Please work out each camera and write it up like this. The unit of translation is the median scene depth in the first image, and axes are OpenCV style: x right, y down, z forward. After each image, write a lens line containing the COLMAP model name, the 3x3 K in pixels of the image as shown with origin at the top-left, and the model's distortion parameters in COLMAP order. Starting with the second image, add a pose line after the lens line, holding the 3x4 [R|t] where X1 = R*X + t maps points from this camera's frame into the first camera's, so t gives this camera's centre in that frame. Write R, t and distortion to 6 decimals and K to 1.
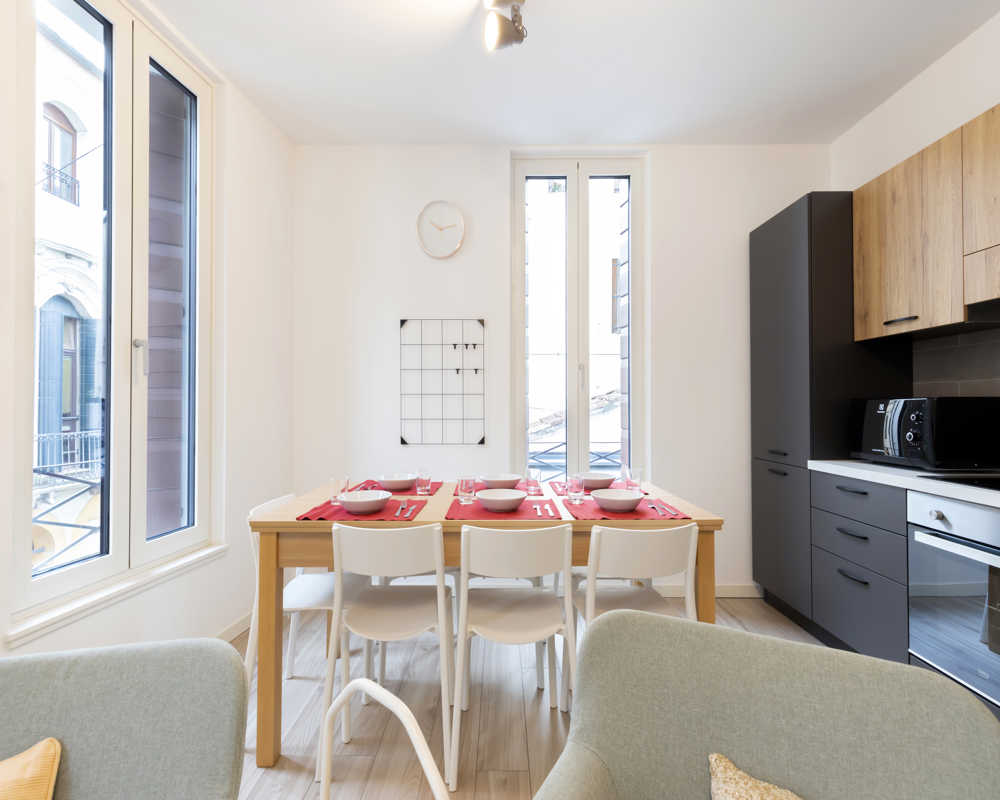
lens RADIAL K [[447.3, 0, 496.2], [0, 447.3, 402.5], [0, 0, 1]] dist [-0.001273, 0.000389]
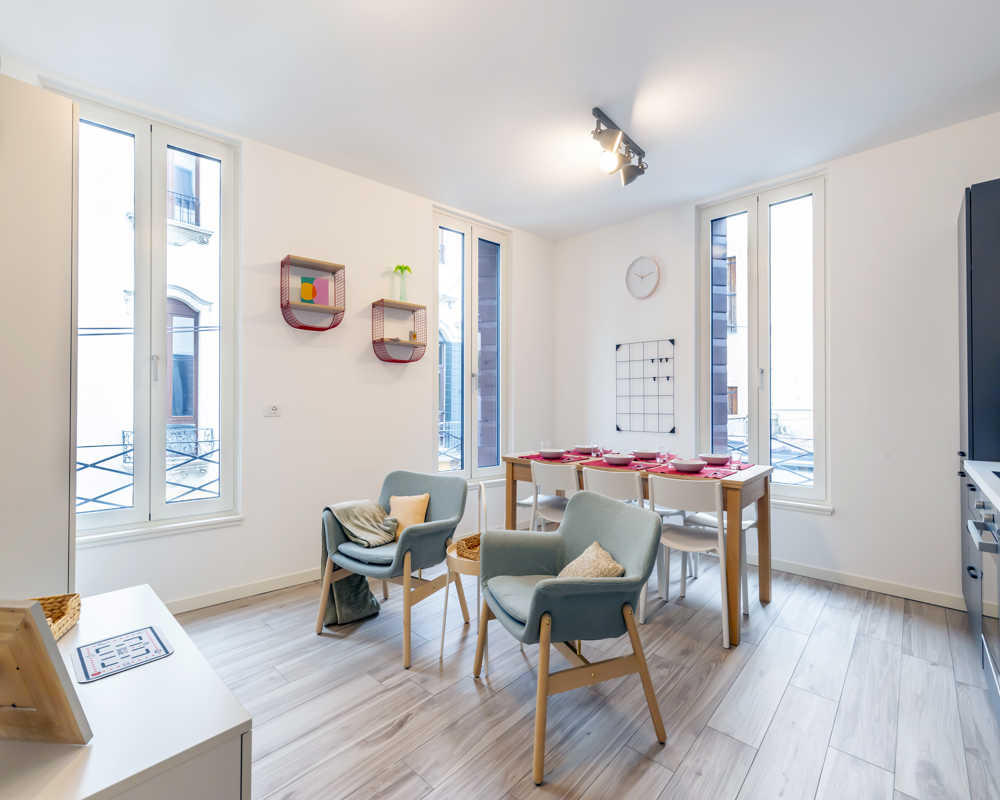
lens RADIAL K [[447.3, 0, 496.2], [0, 447.3, 402.5], [0, 0, 1]] dist [-0.001273, 0.000389]
pose [[0.735798, 0.000443, -0.677201, 0.595616], [0.003721, 0.999982, 0.004696, -0.007446], [0.677191, -0.005976, 0.735783, -0.414188]]
